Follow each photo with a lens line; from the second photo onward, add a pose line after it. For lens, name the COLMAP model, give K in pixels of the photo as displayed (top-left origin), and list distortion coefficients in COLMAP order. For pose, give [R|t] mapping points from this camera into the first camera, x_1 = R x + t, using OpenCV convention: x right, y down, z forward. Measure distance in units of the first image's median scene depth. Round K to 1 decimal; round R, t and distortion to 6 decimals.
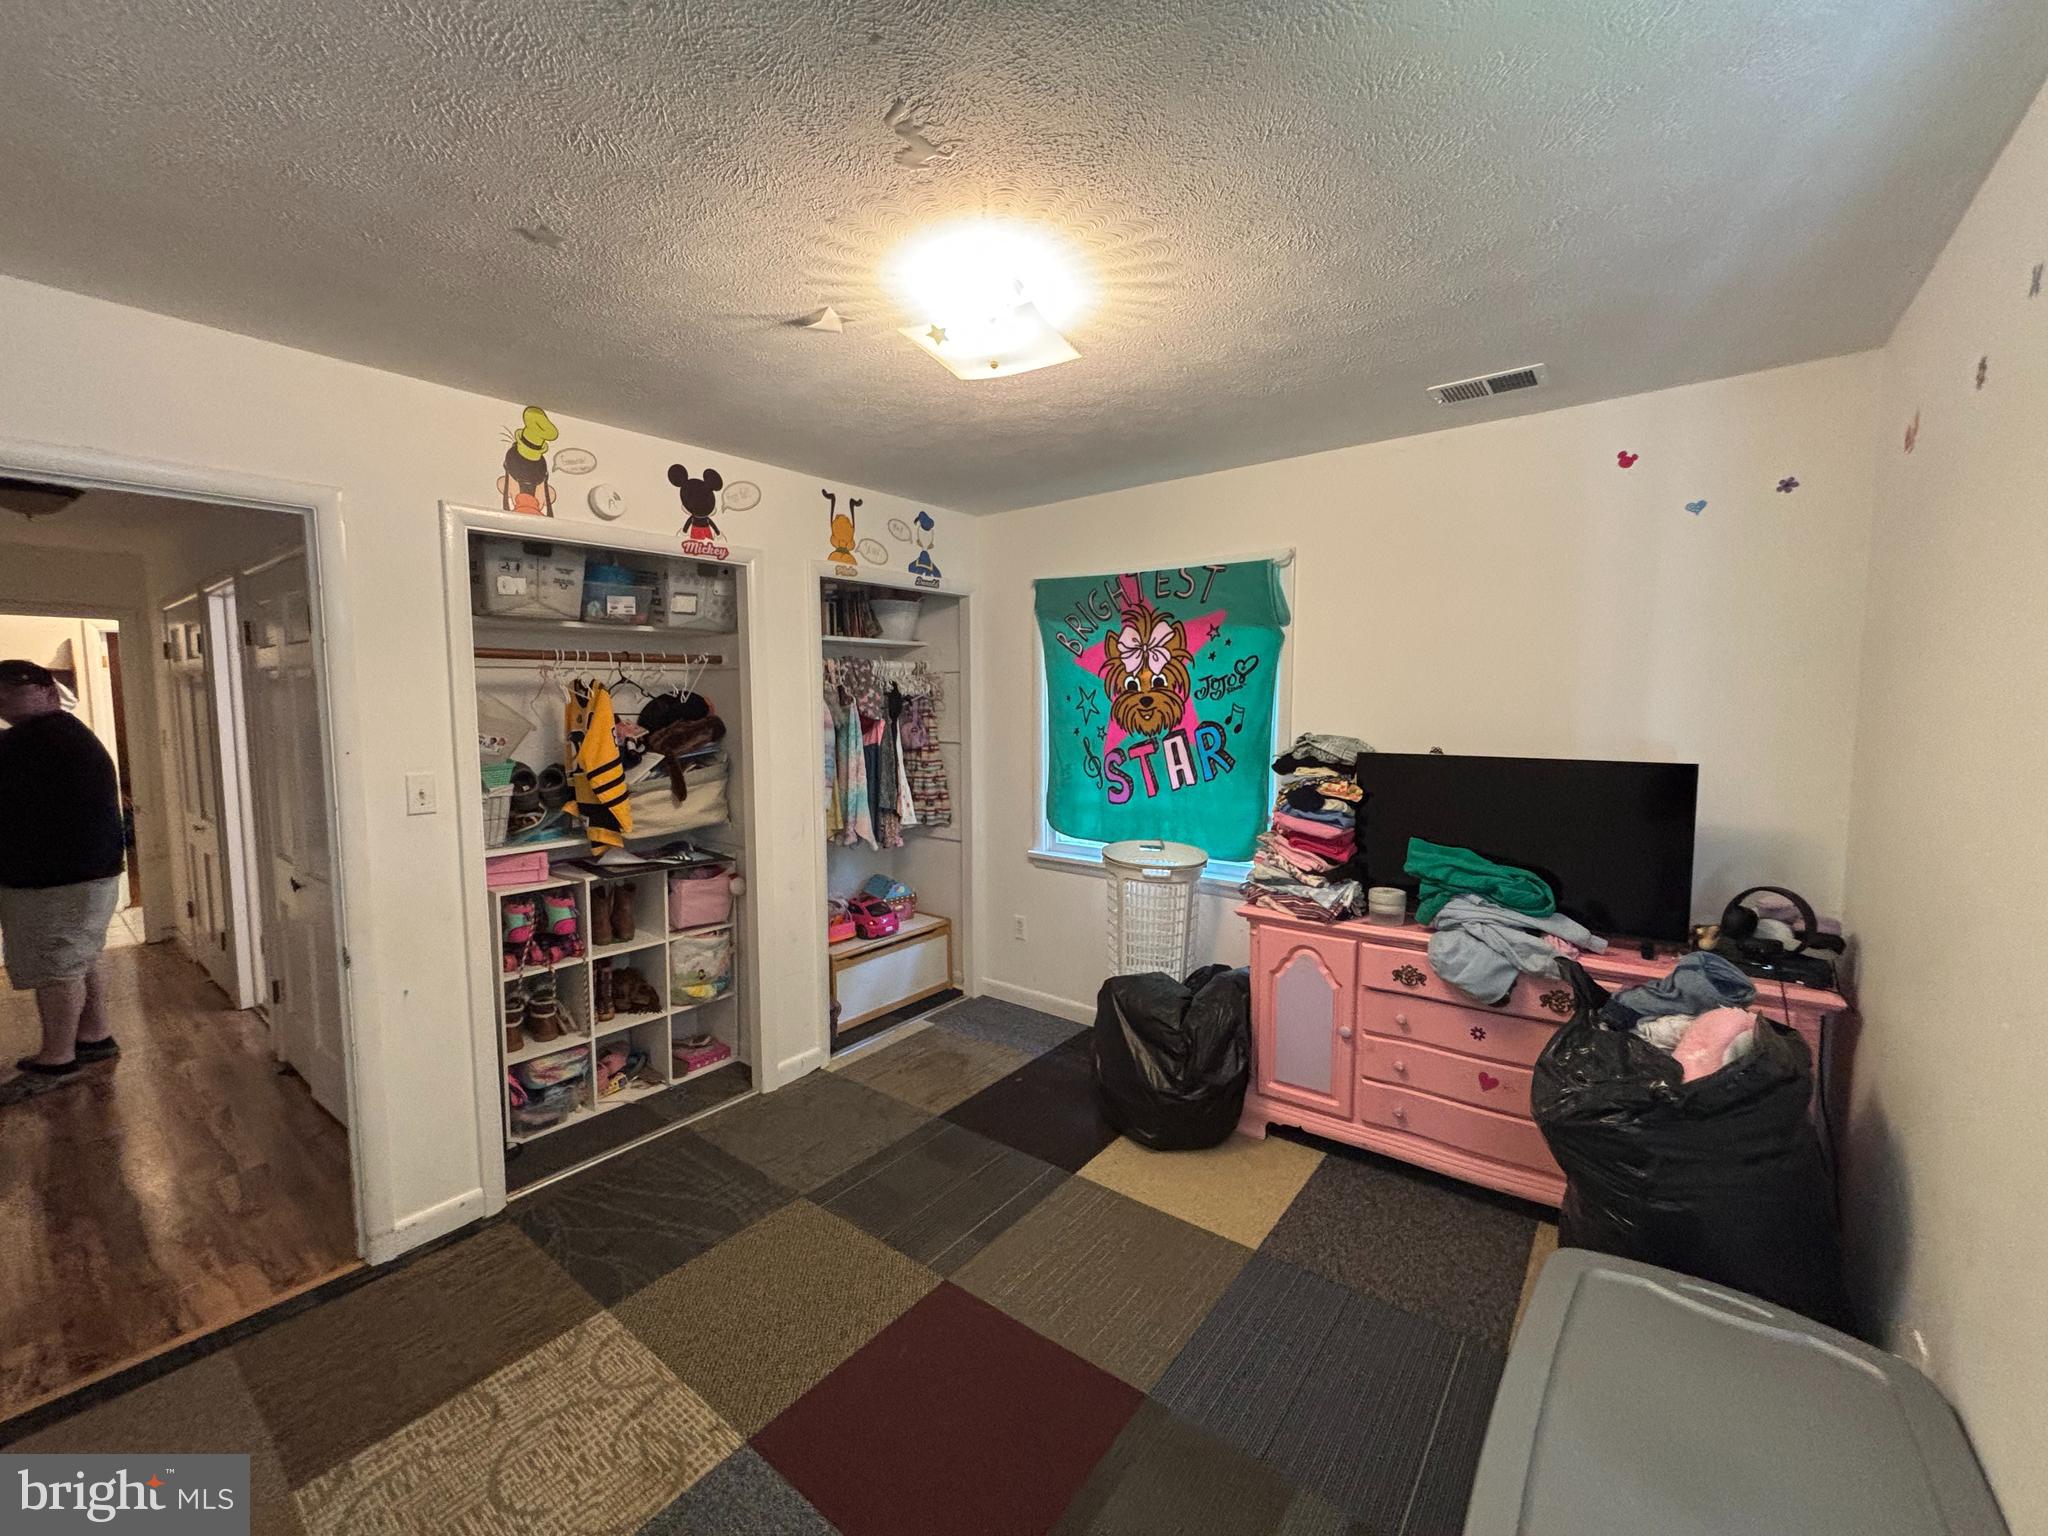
lens RADIAL K [[819.8, 0, 1019.3], [0, 819.8, 763.0], [0, 0, 1]] dist [-0.000609, 0.001117]
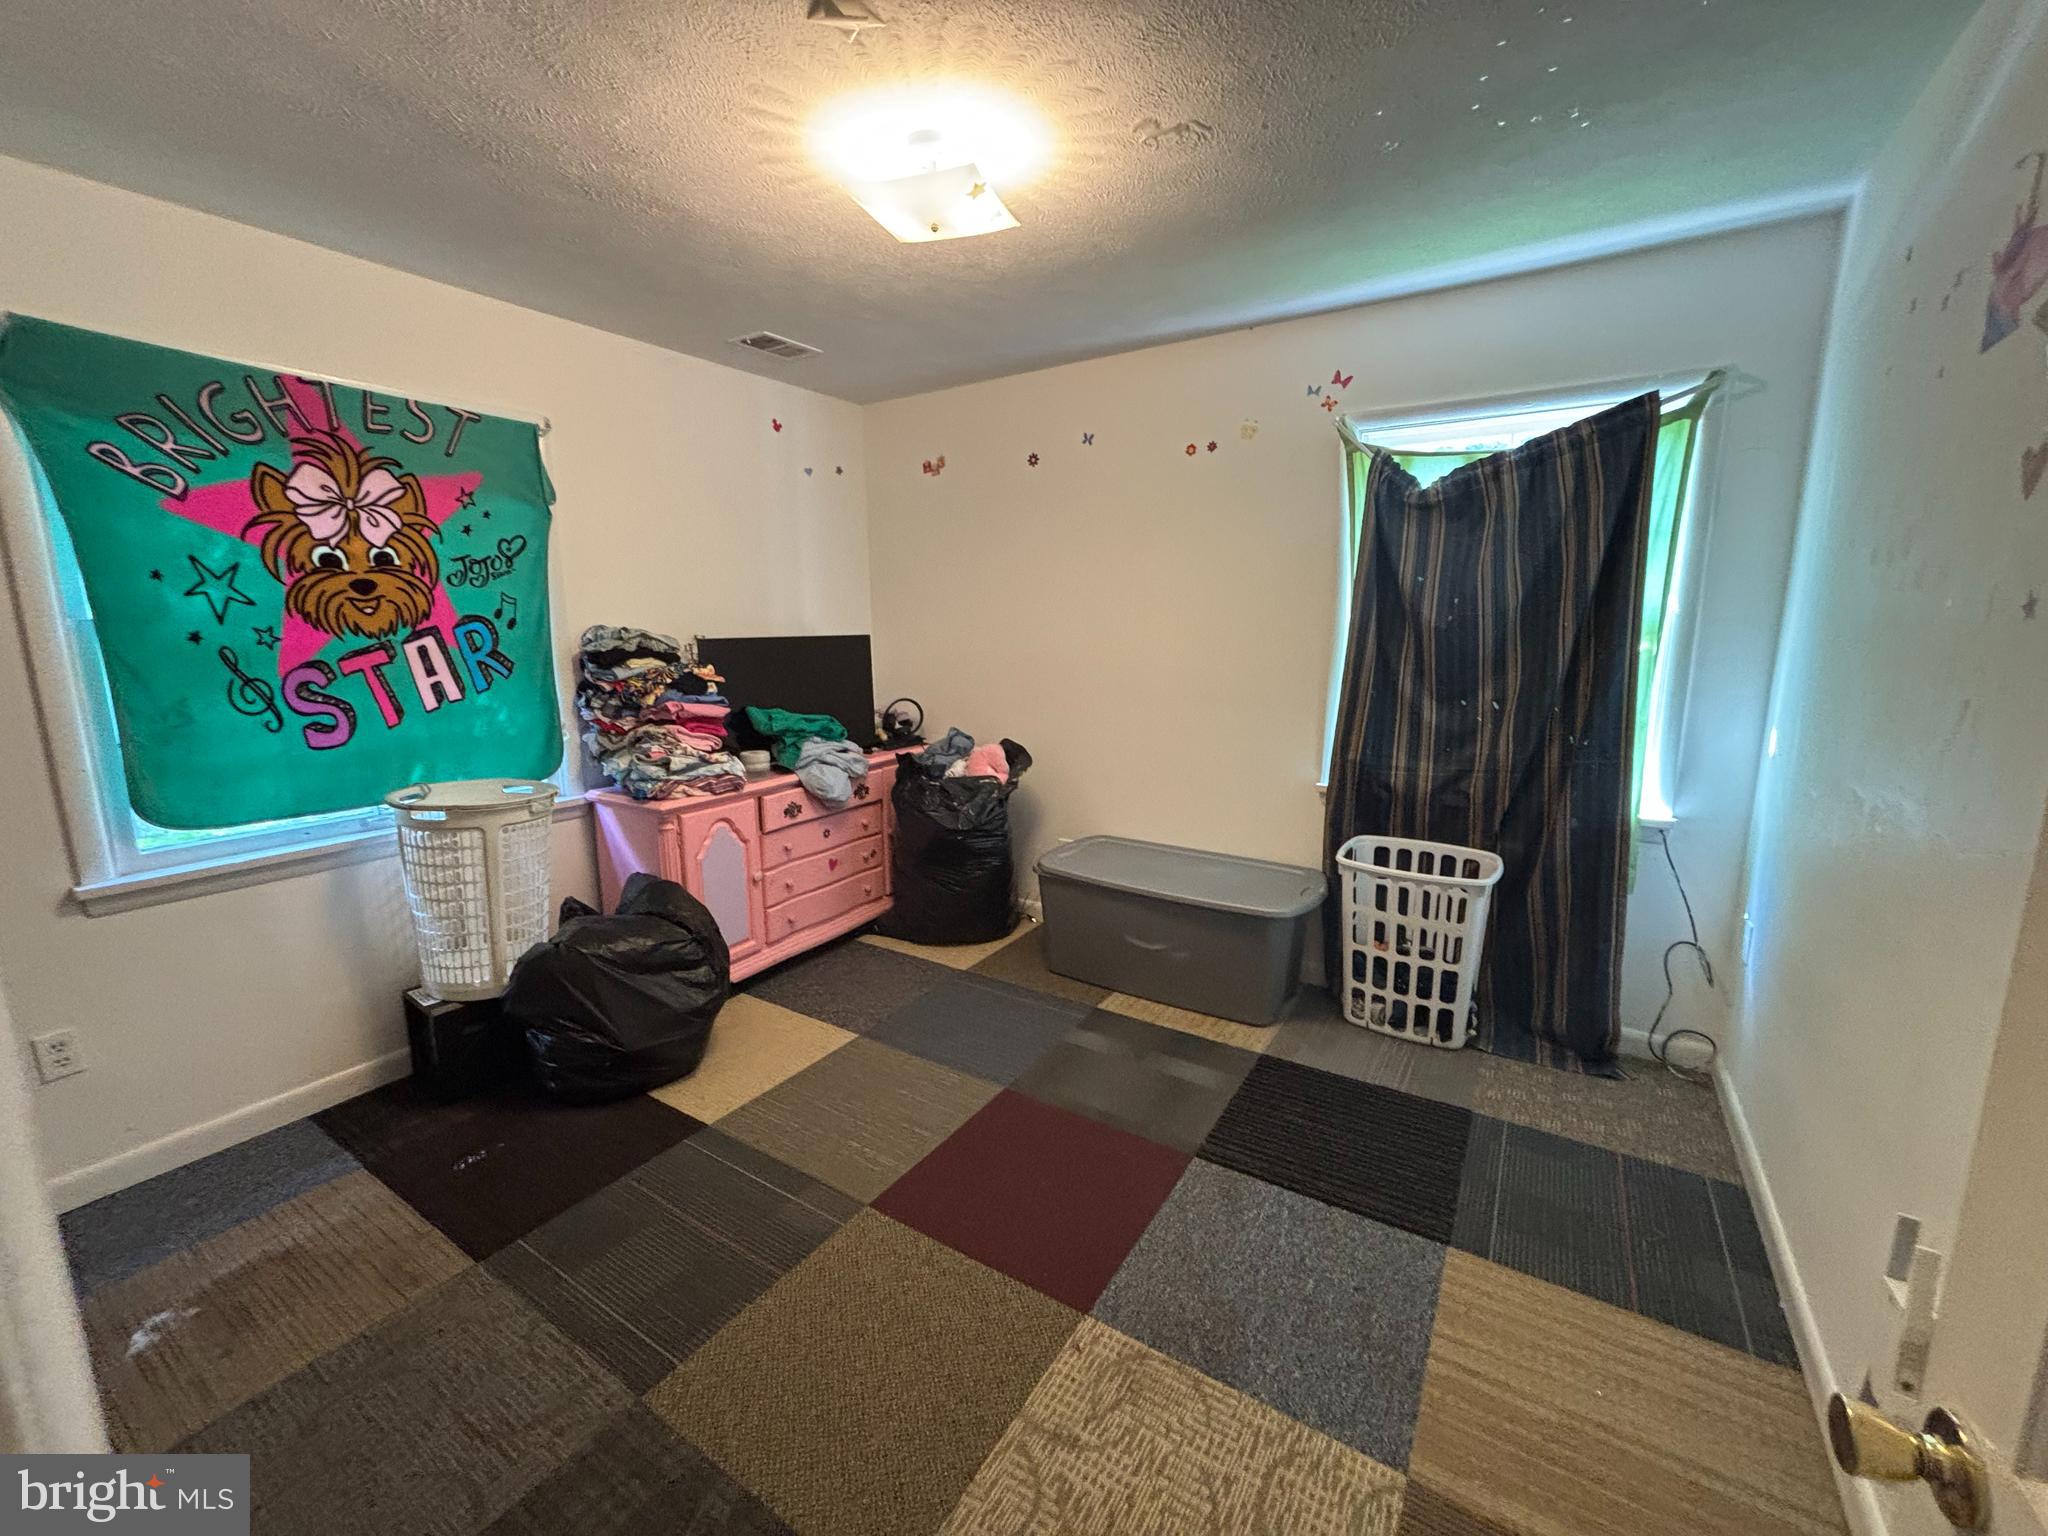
lens RADIAL K [[819.8, 0, 1019.5], [0, 819.8, 766.9], [0, 0, 1]] dist [-0.000609, 0.001117]
pose [[-0.083272, -0.173506, 0.981306, -0.592391], [0.085483, 0.979853, 0.180503, -0.005630], [-0.992854, 0.098916, -0.066762, 0.538454]]
